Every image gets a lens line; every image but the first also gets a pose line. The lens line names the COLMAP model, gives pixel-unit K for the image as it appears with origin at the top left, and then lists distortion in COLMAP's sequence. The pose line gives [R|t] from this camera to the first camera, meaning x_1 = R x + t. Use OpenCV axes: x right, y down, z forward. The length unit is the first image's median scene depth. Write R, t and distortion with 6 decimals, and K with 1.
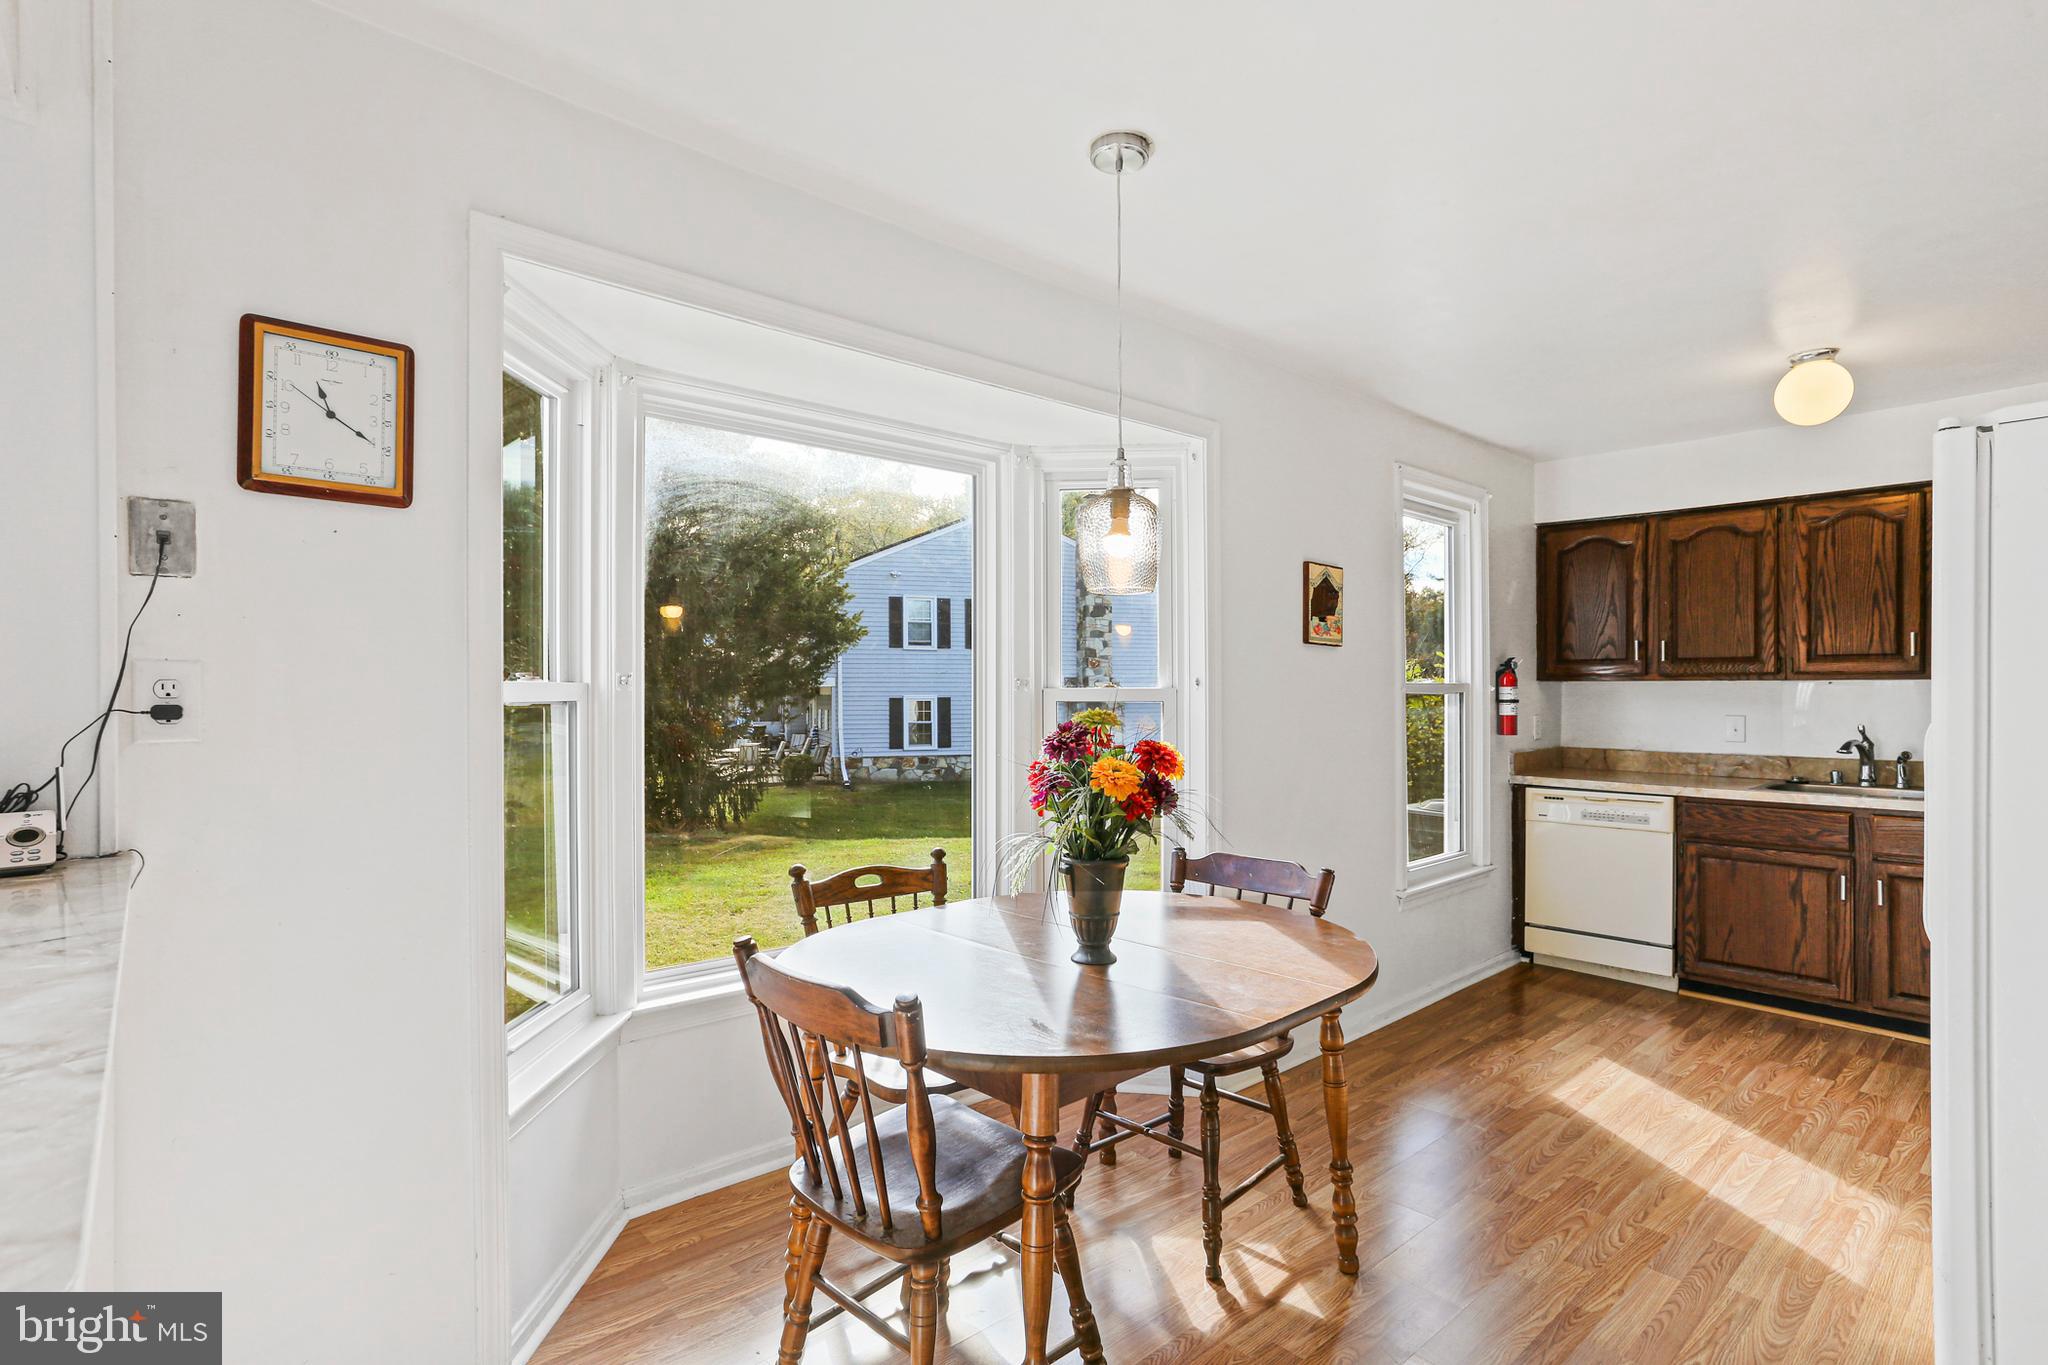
lens RADIAL K [[982.9, 0, 1022.9], [0, 982.9, 695.0], [0, 0, 1]] dist [-0.036392, 0.012055]
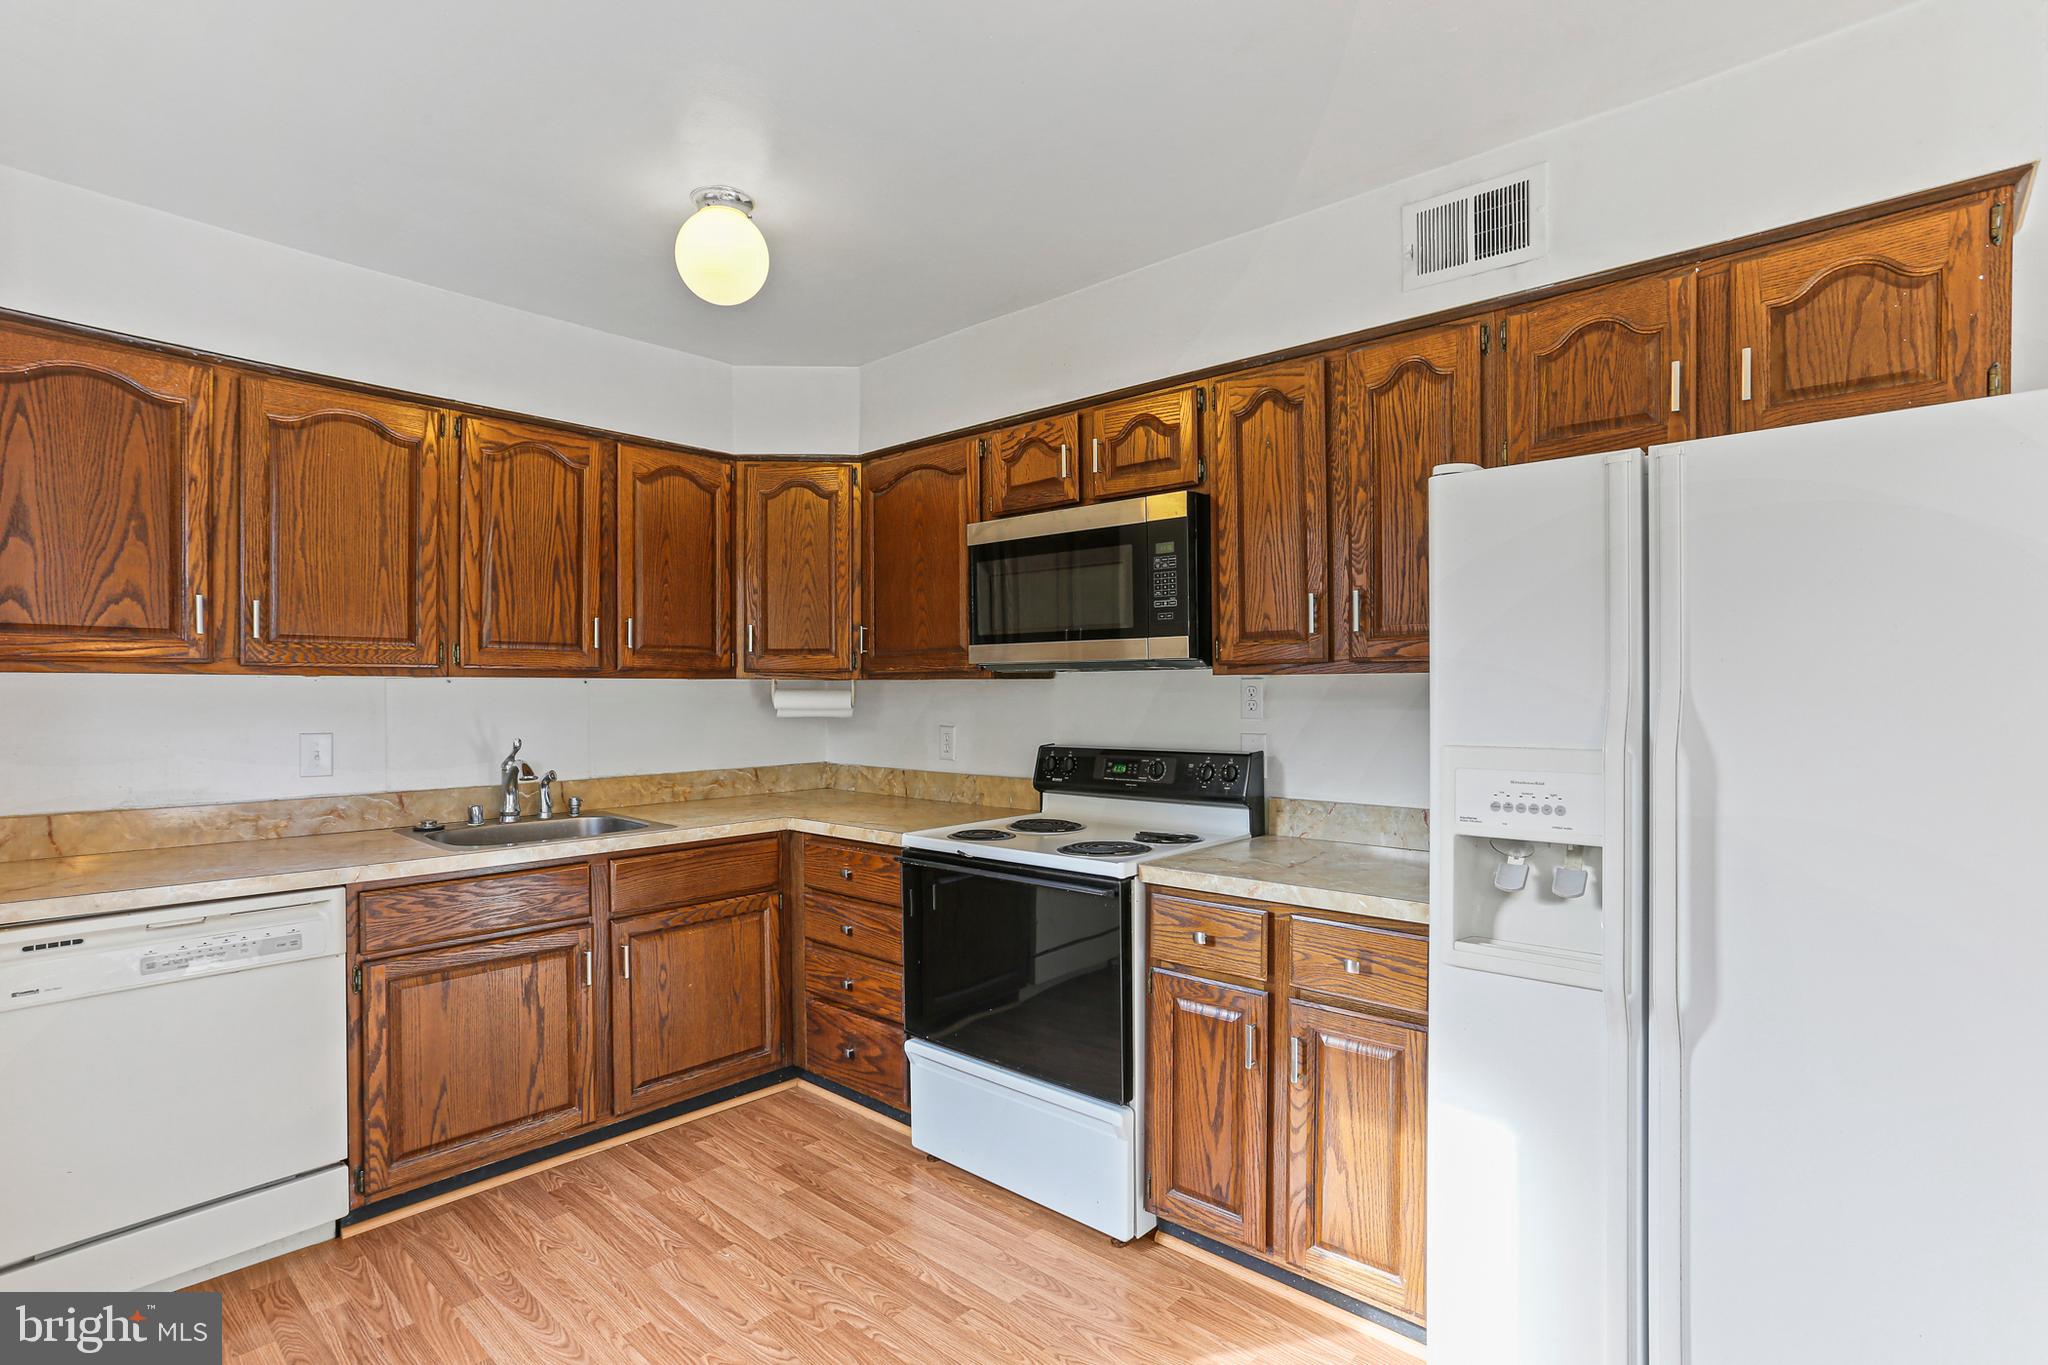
lens RADIAL K [[982.9, 0, 1022.2], [0, 982.9, 700.9], [0, 0, 1]] dist [-0.036392, 0.012055]
pose [[-0.098896, -0.007918, 0.995066, 0.090467], [0.005576, 0.999948, 0.008511, -0.002444], [-0.995082, 0.006390, -0.098847, 0.666187]]
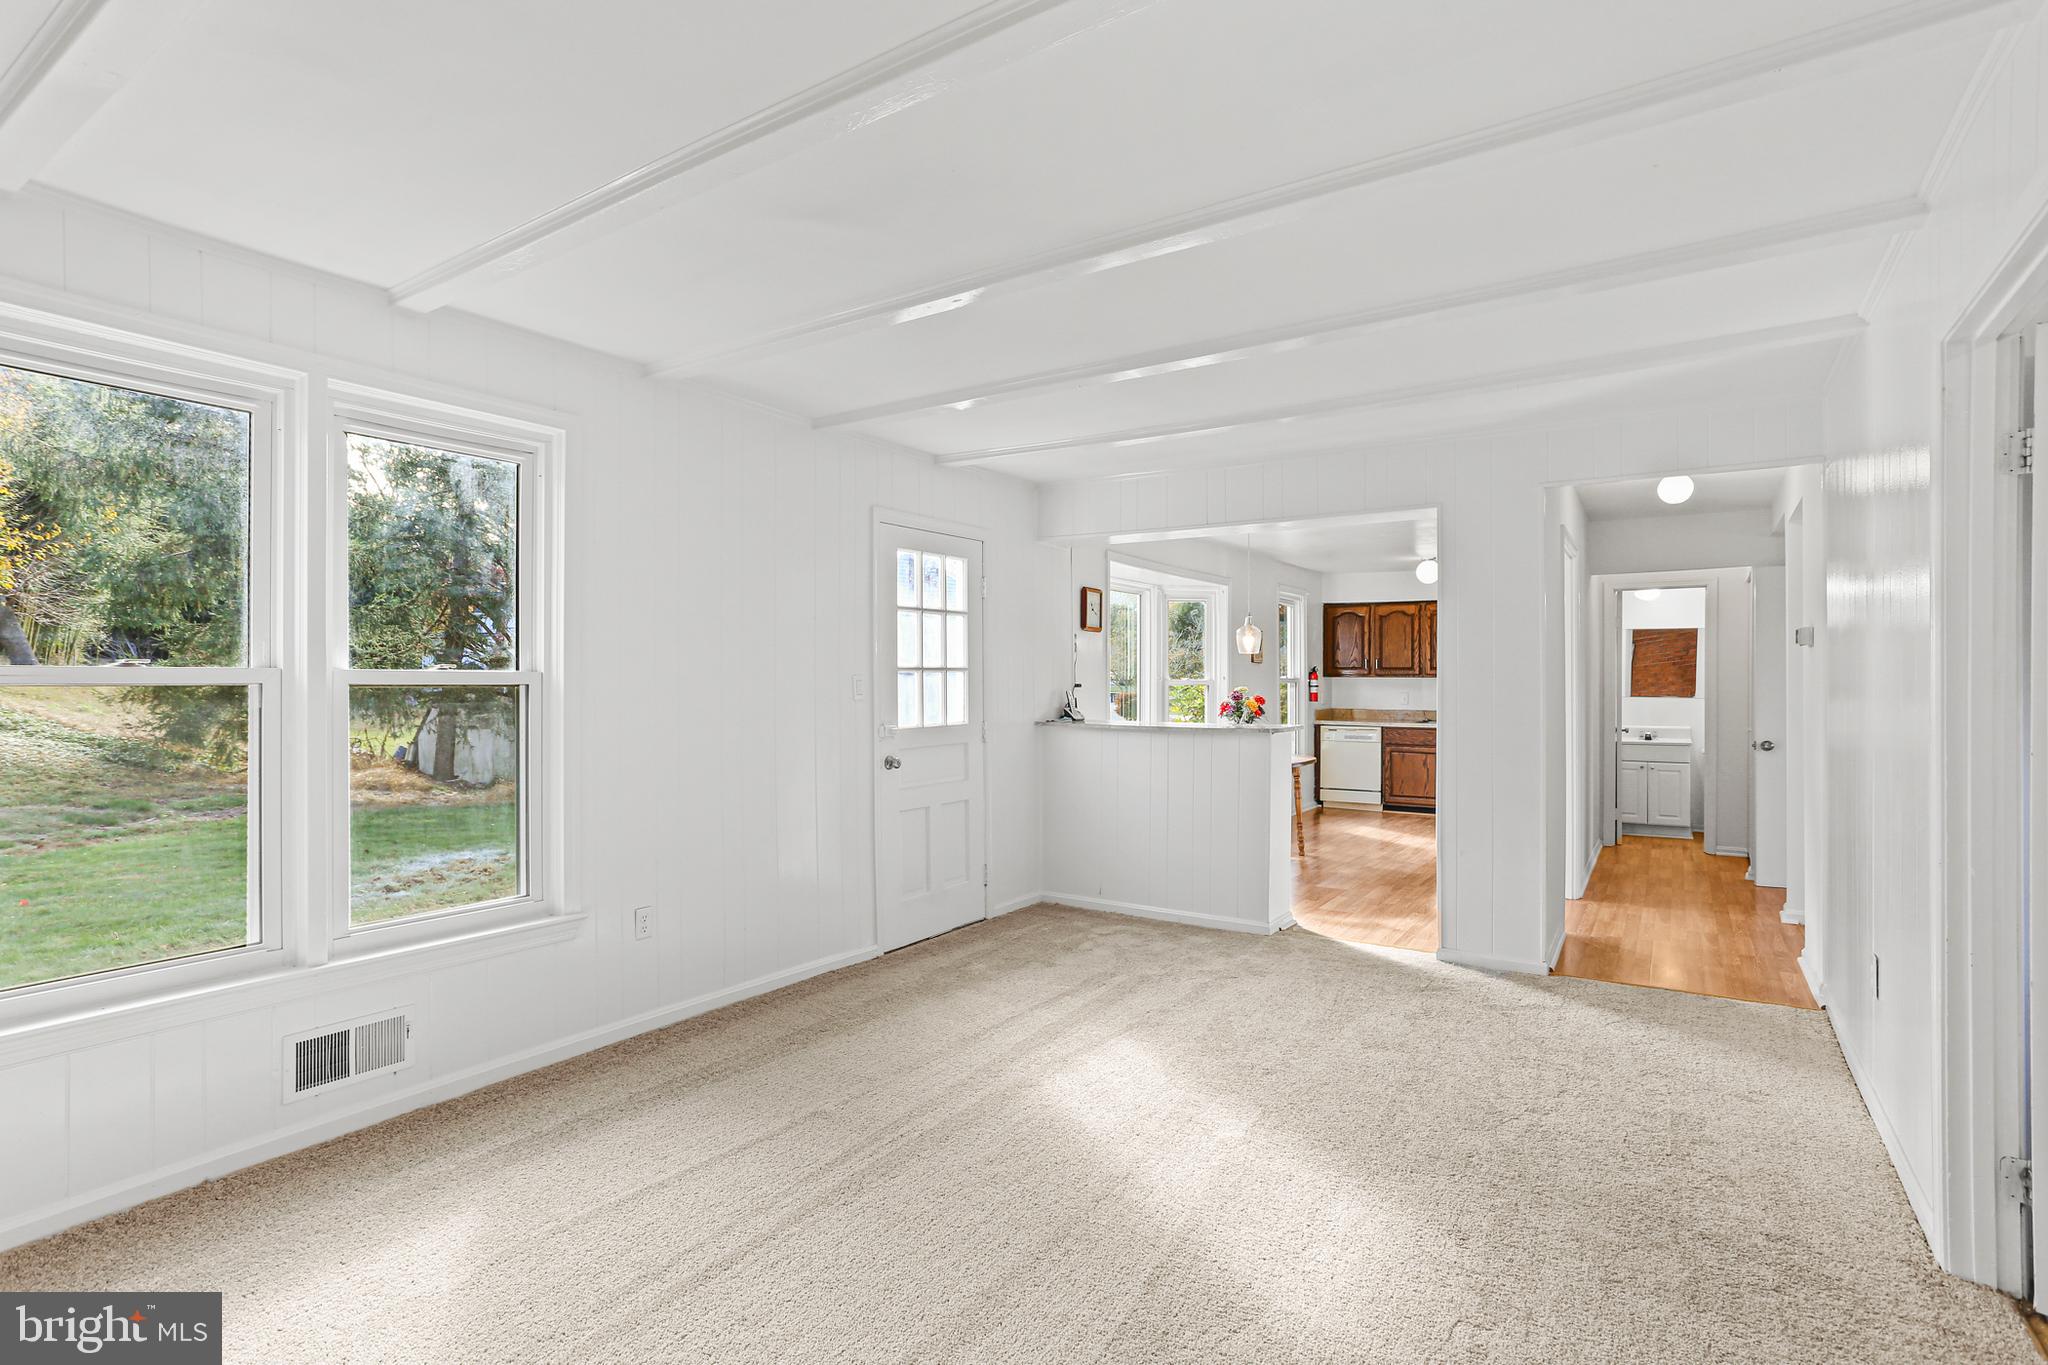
lens RADIAL K [[982.9, 0, 1039.8], [0, 982.9, 677.7], [0, 0, 1]] dist [-0.036392, 0.012055]
pose [[0.962454, 0.004290, 0.271410, -0.754693], [-0.002946, 0.999981, -0.005359, 0.000669], [-0.271428, 0.004358, 0.962449, -1.040106]]
